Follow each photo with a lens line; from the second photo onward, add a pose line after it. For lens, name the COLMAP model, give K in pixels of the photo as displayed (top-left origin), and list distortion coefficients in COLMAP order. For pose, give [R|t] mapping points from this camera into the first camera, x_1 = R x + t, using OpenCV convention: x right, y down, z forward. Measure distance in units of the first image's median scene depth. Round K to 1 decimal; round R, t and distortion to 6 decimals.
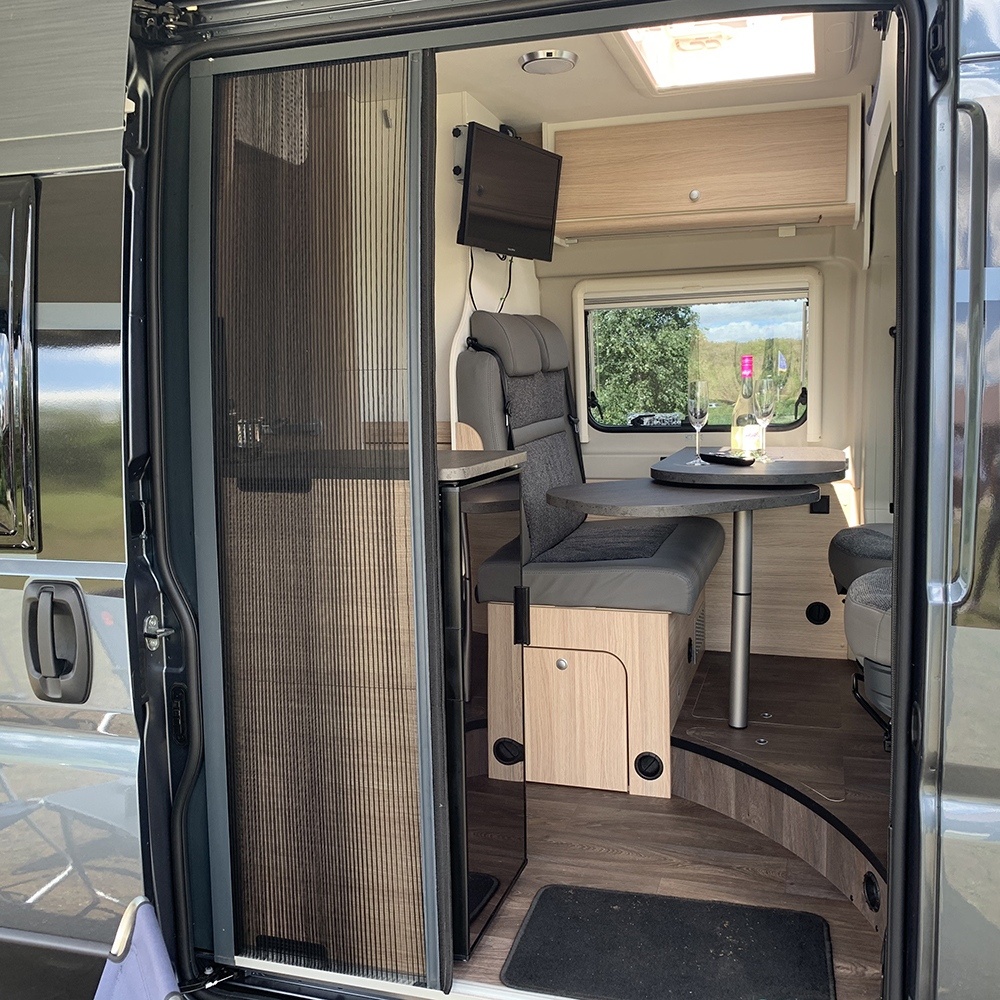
lens RADIAL K [[980.1, 0, 487.7], [0, 980.1, 480.6], [0, 0, 1]] dist [0.200125, -0.631677]
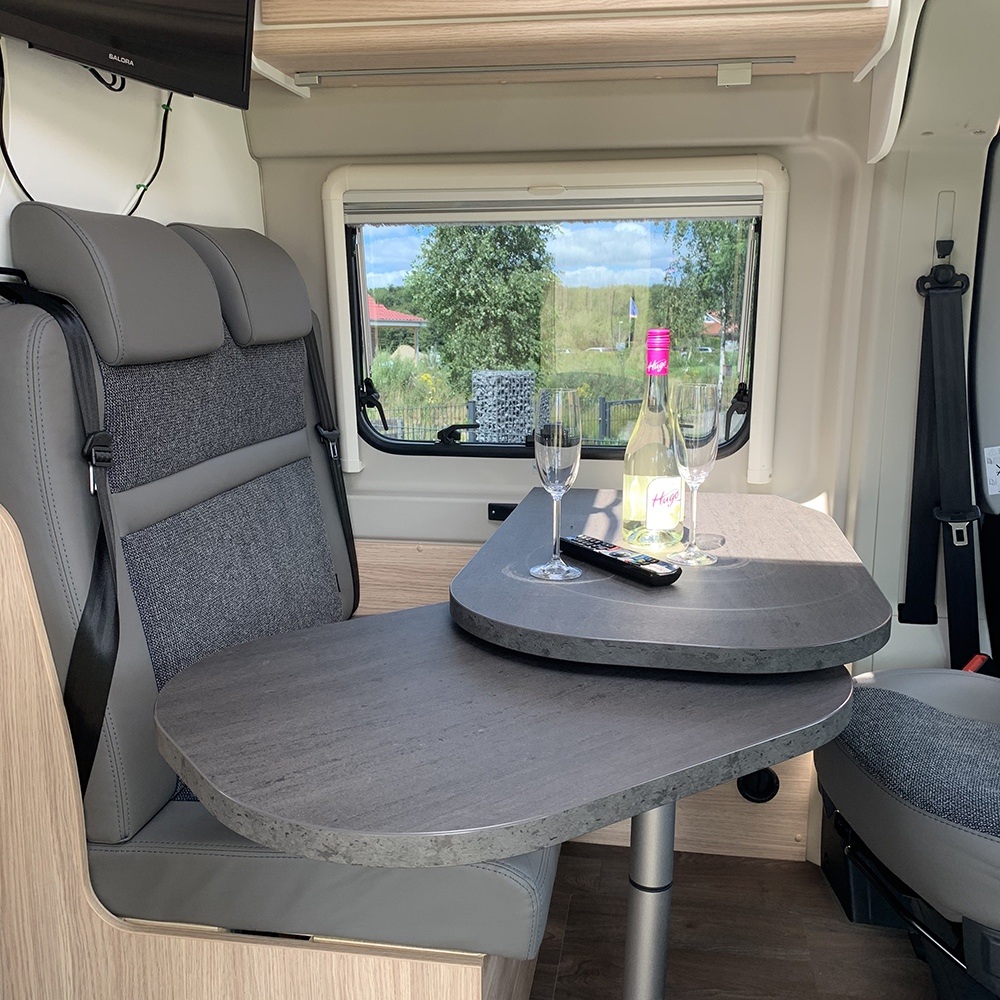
lens RADIAL K [[980.1, 0, 487.7], [0, 980.1, 480.6], [0, 0, 1]] dist [0.200125, -0.631677]
pose [[0.989435, -0.001465, 0.144967, 0.099363], [-0.007166, 0.998232, 0.058999, -0.071478], [-0.144797, -0.059414, 0.987676, 0.478929]]
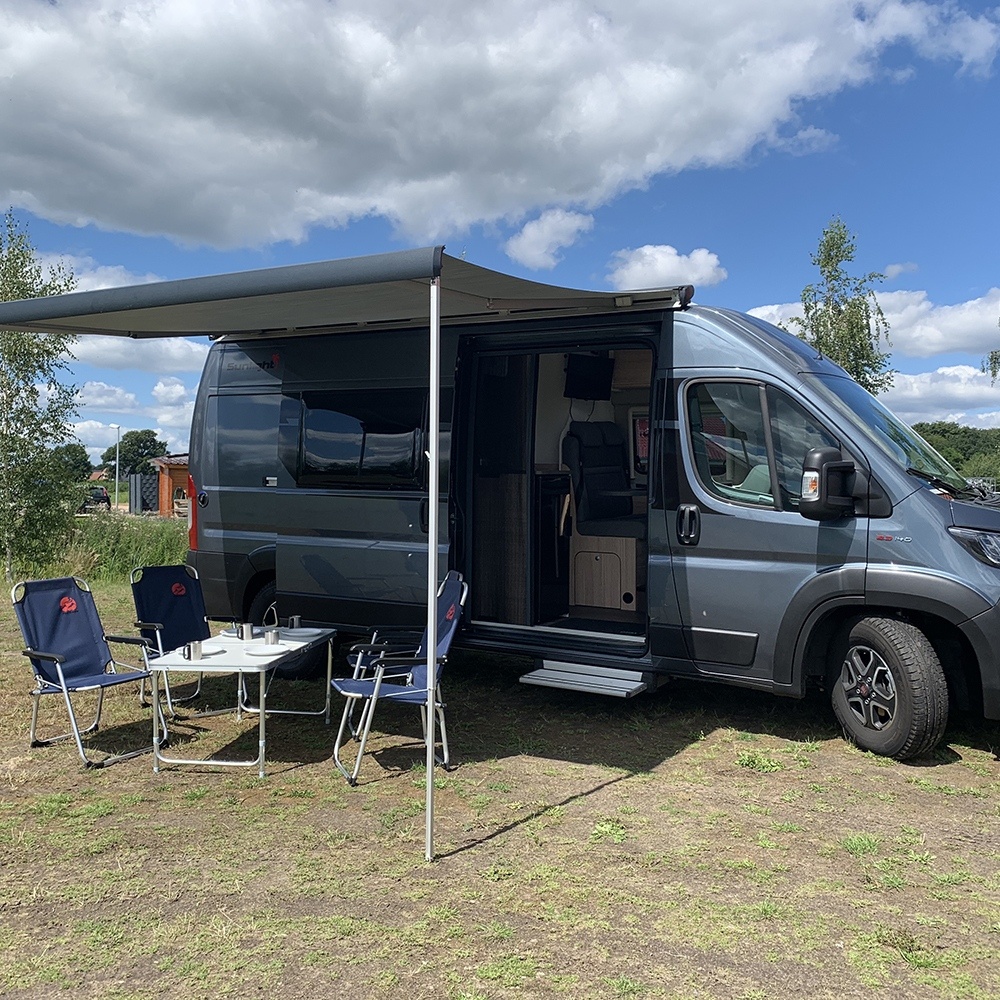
lens RADIAL K [[1322.8, 0, 500.0], [0, 1322.8, 500.0], [0, 0, 1]] dist [-0.008606, -0.014400]
pose [[0.970793, 0.037083, -0.237034, 0.539228], [-0.054464, 0.996252, -0.067202, 0.235950], [0.233653, 0.078149, 0.969174, -2.034745]]
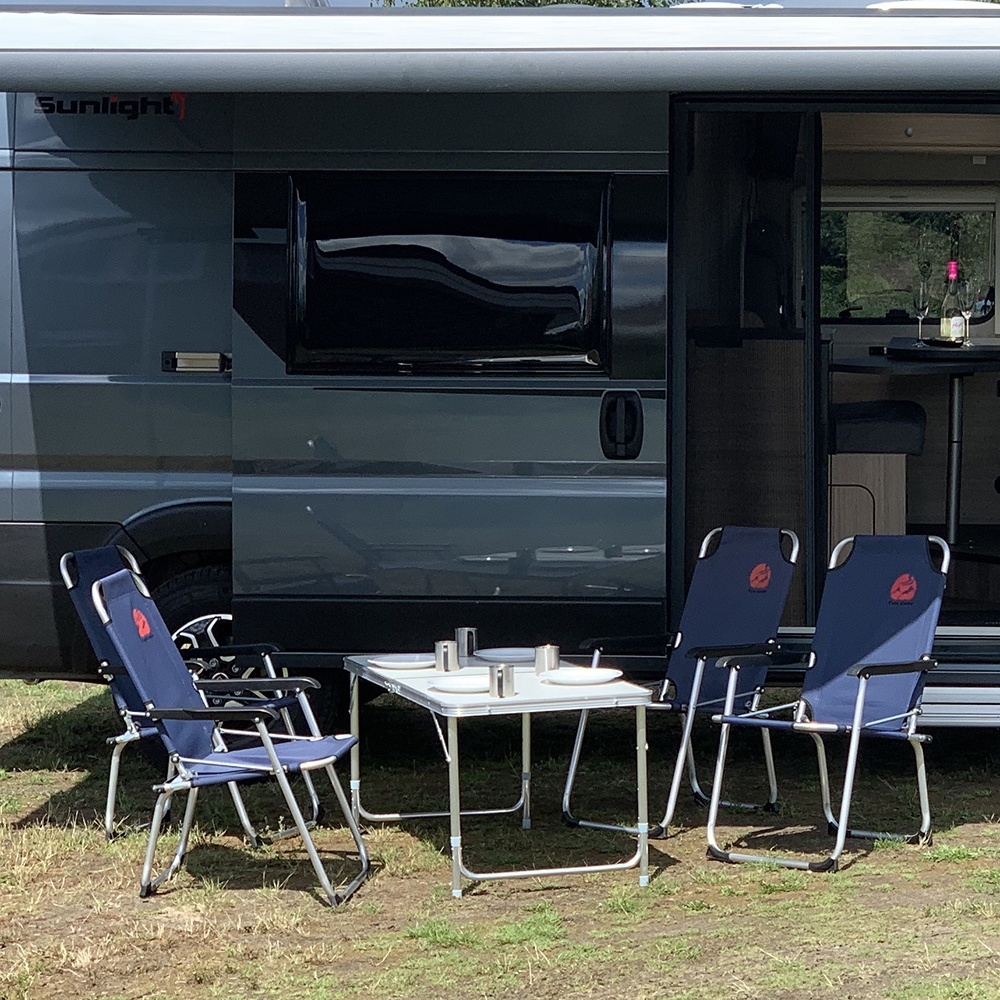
lens RADIAL K [[7043.6, 0, 500.0], [0, 7043.6, 500.0], [0, 0, 1]] dist [-0.819072, 50.409336]
pose [[0.963888, 0.005093, 0.266259, -2.366457], [0.006717, 0.999034, -0.043427, 0.496700], [-0.266223, 0.043647, 0.962923, -6.588425]]
